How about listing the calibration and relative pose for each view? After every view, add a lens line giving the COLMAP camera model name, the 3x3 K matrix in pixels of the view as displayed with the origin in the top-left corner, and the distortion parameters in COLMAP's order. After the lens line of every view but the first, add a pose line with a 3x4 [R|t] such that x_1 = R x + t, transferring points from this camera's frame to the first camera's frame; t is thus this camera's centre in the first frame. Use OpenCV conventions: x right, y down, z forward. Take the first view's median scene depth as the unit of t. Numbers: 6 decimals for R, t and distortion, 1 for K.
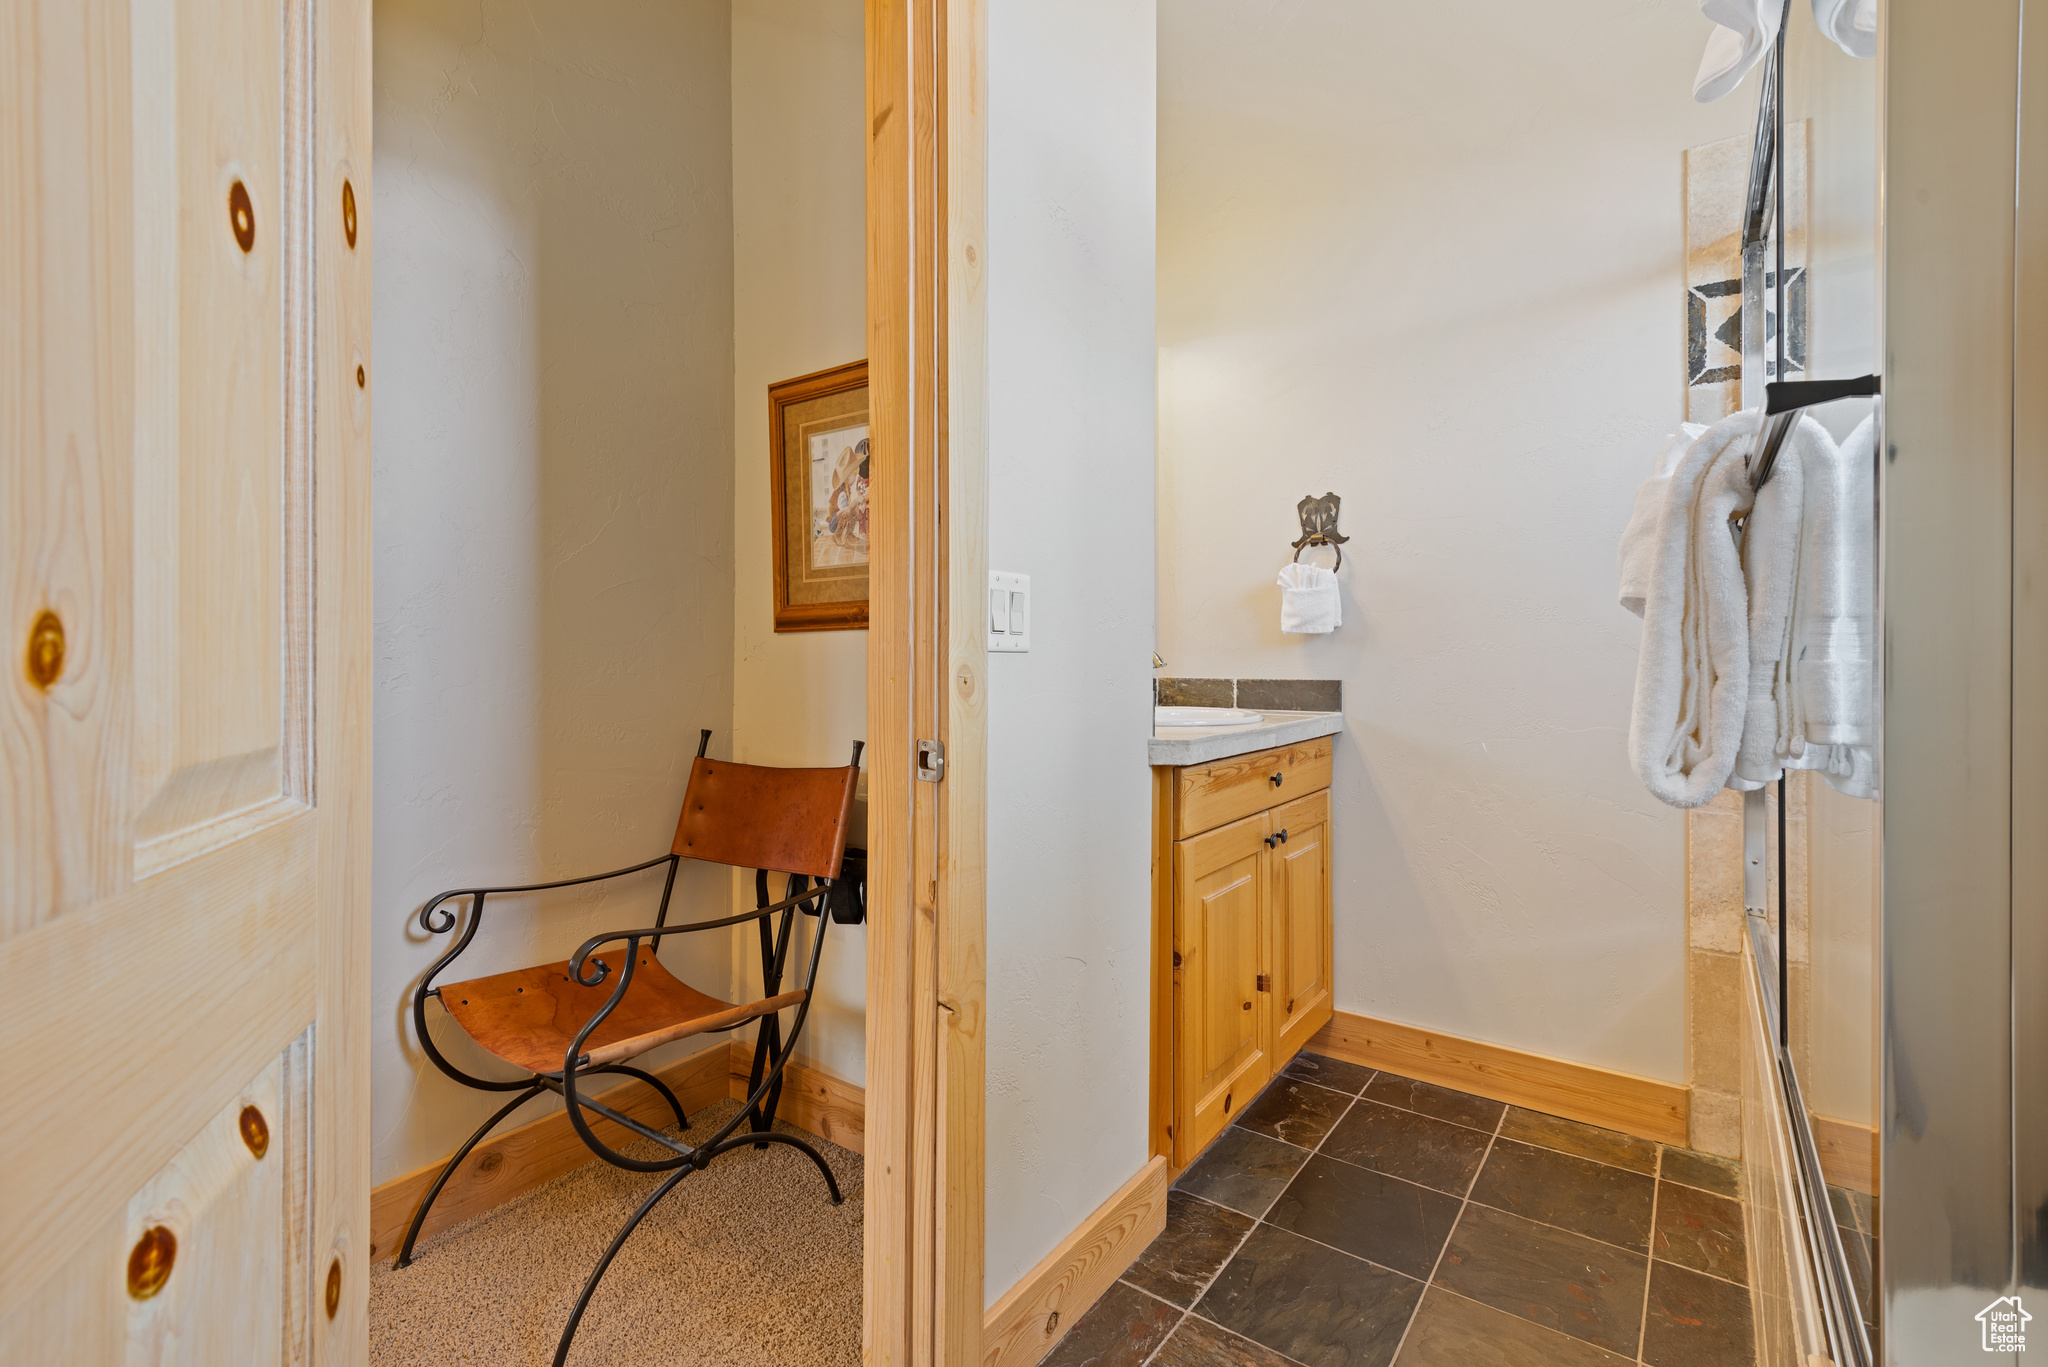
lens RADIAL K [[913.9, 0, 1022.9], [0, 913.9, 664.3], [0, 0, 1]] dist [0.002392, 0.000126]
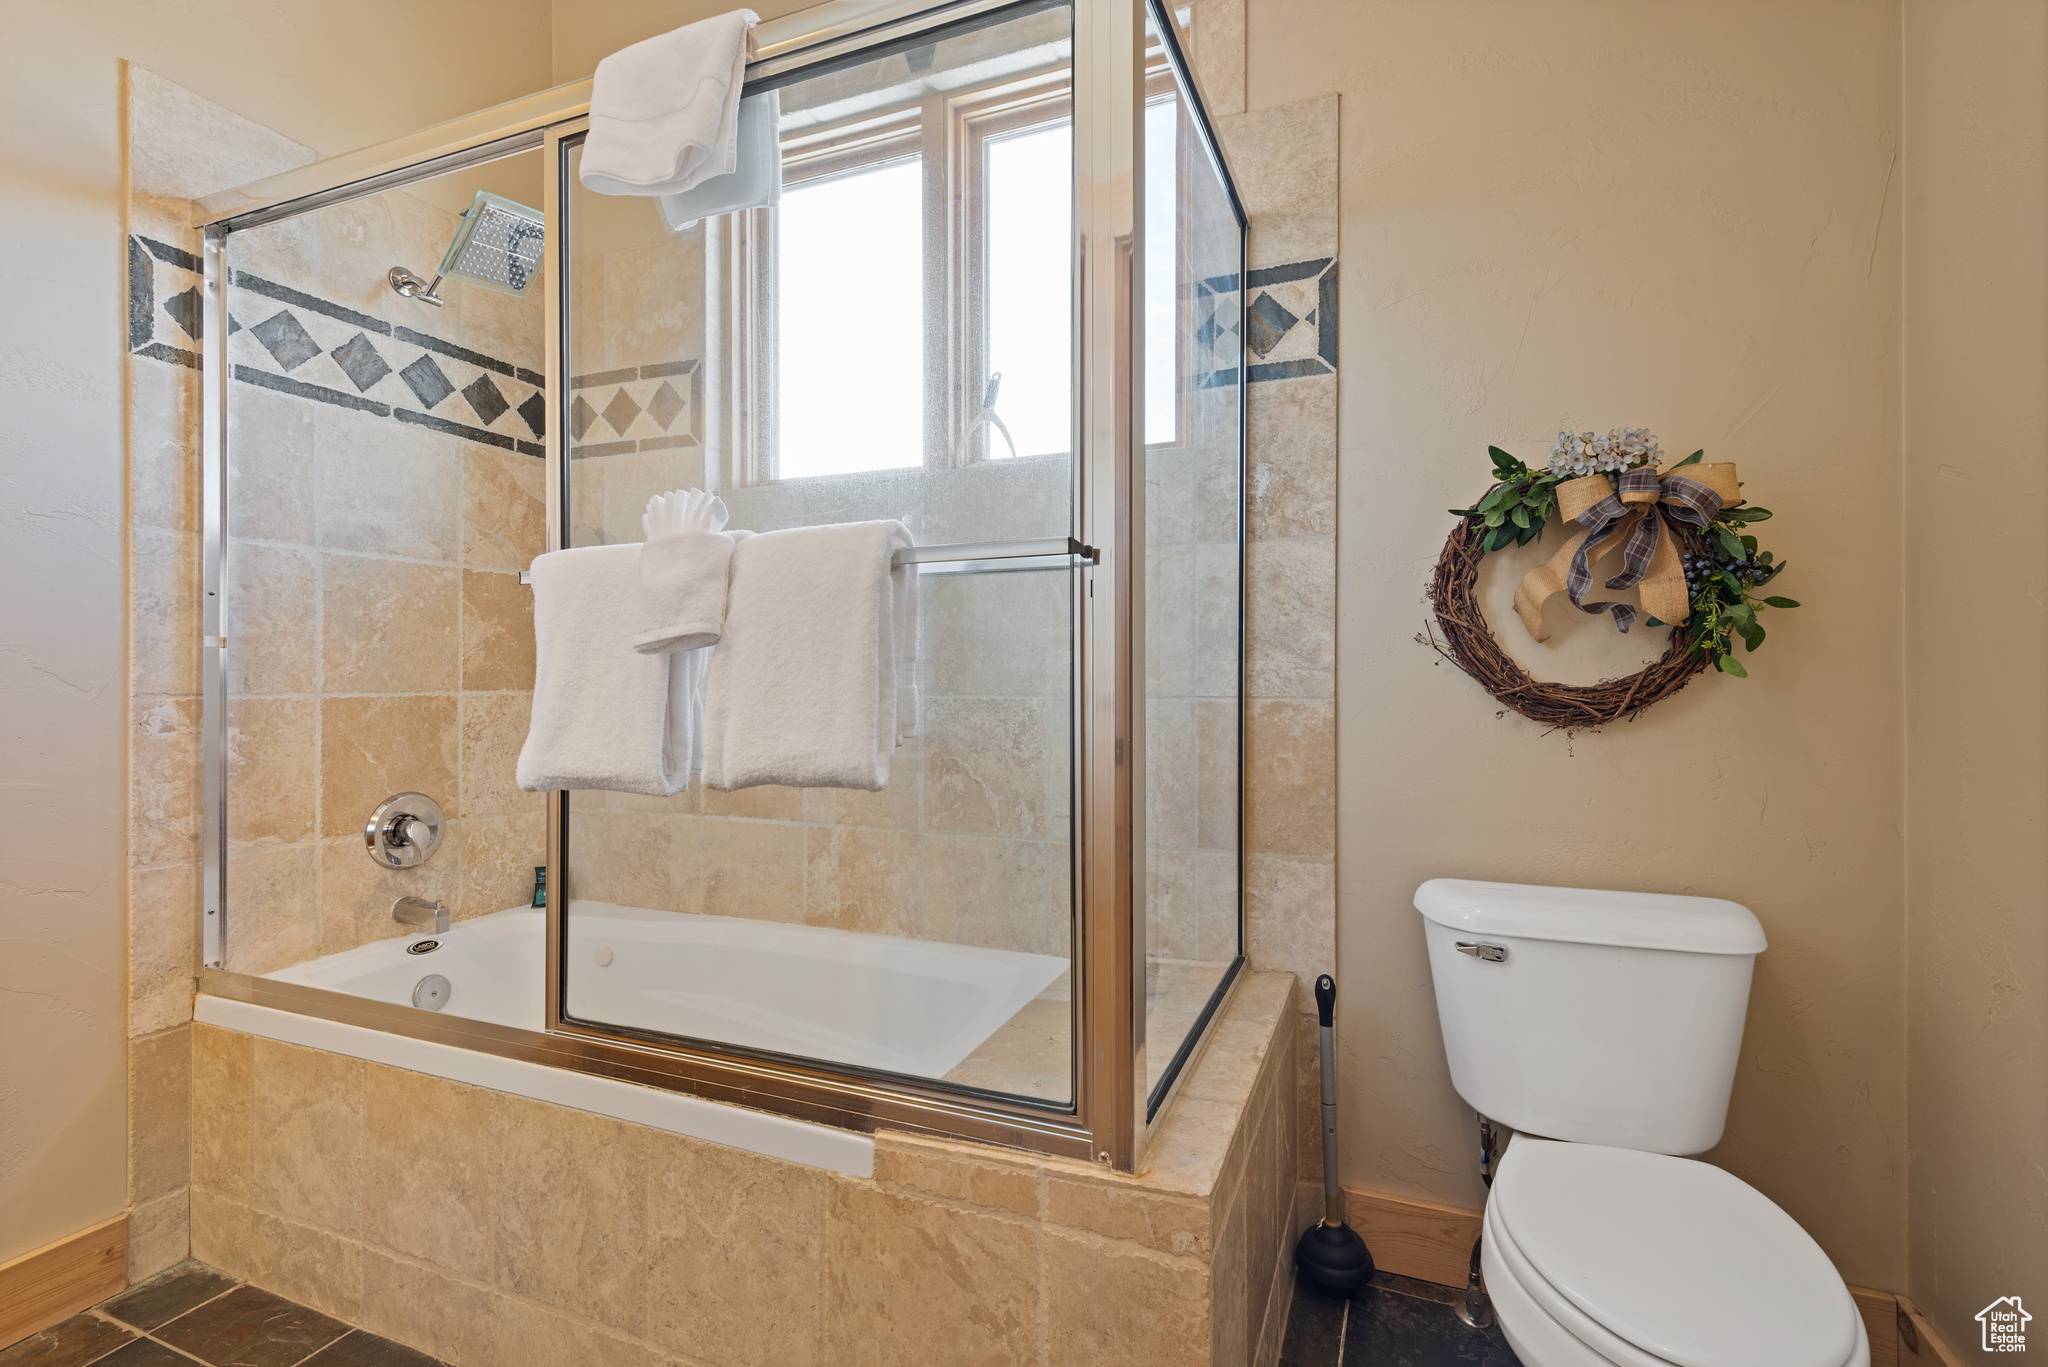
lens RADIAL K [[913.9, 0, 1028.4], [0, 913.9, 685.2], [0, 0, 1]] dist [0.002392, 0.000126]
pose [[-0.242082, -0.003191, 0.970250, -0.262547], [0.008406, 0.999950, 0.005386, -0.004735], [-0.970219, 0.009459, -0.242044, 0.425431]]
